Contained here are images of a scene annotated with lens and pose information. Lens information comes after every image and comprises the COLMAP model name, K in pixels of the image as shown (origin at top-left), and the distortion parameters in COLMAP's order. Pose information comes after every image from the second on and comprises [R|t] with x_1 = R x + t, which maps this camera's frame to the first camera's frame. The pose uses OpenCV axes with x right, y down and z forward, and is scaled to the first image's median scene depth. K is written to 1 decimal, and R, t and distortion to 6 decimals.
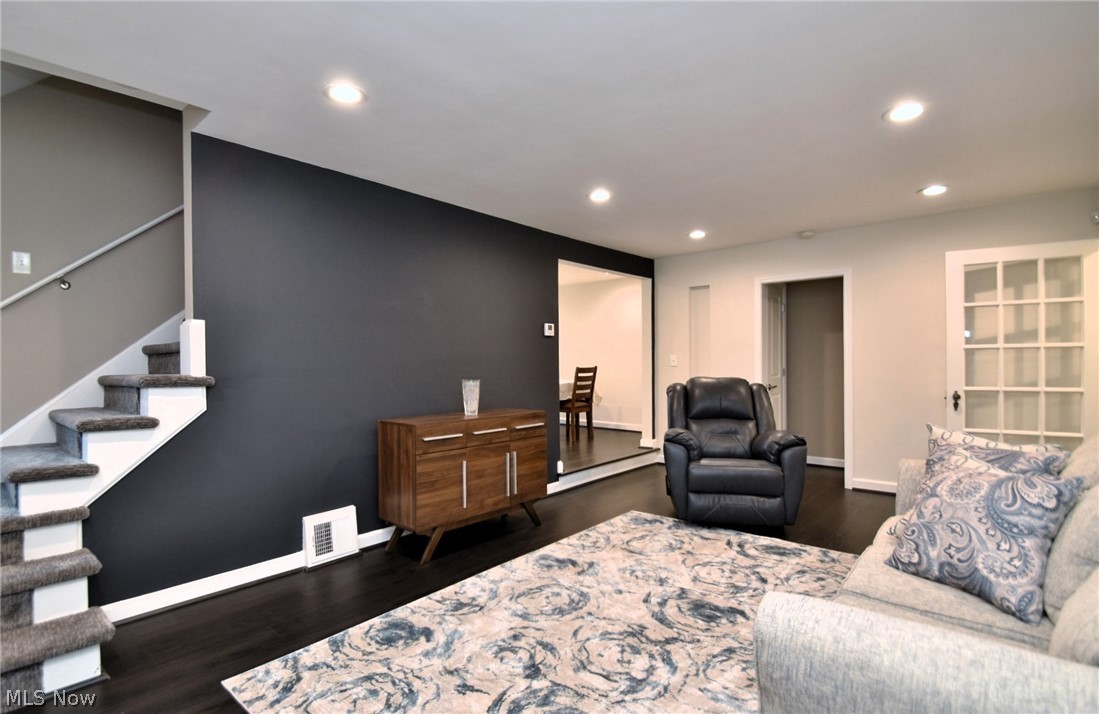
lens RADIAL K [[472.6, 0, 549.5], [0, 472.6, 357.0], [0, 0, 1]] dist [-0.000476, -0.000119]
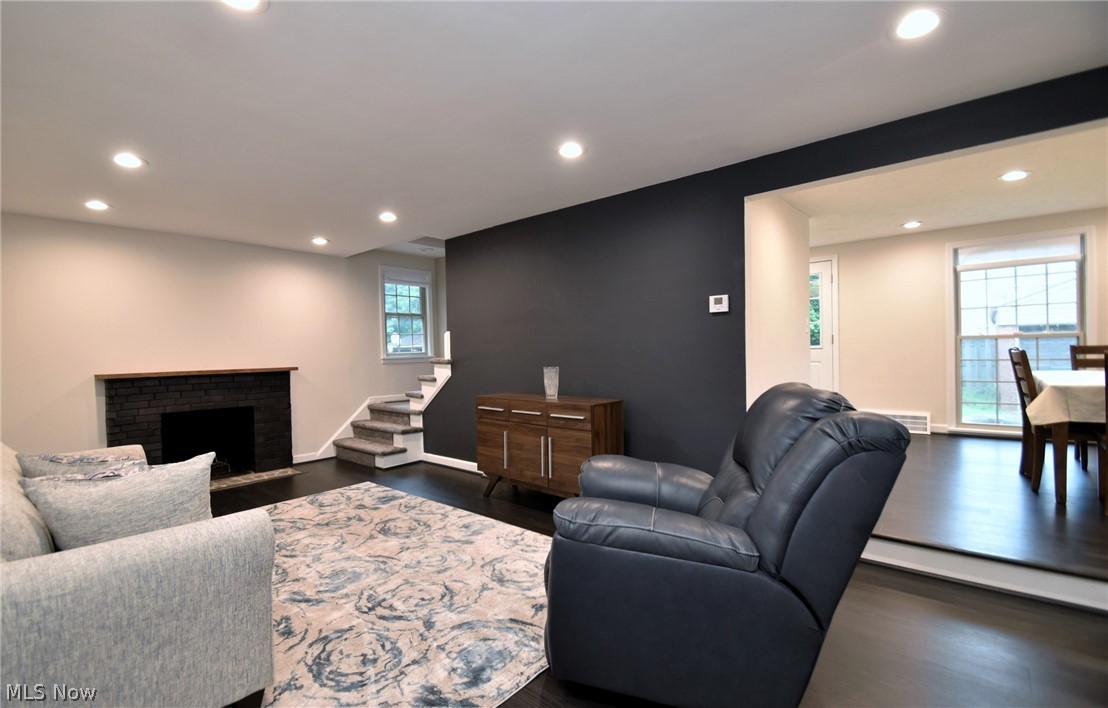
lens RADIAL K [[493.0, 0, 554.0], [0, 493.0, 354.0], [0, 0, 1]] dist [-0.000066, 0.000064]
pose [[0.054924, 0.010491, -0.998435, 1.174424], [0.029334, 0.999496, 0.012116, 0.004580], [0.998060, -0.029954, 0.054588, 1.111197]]
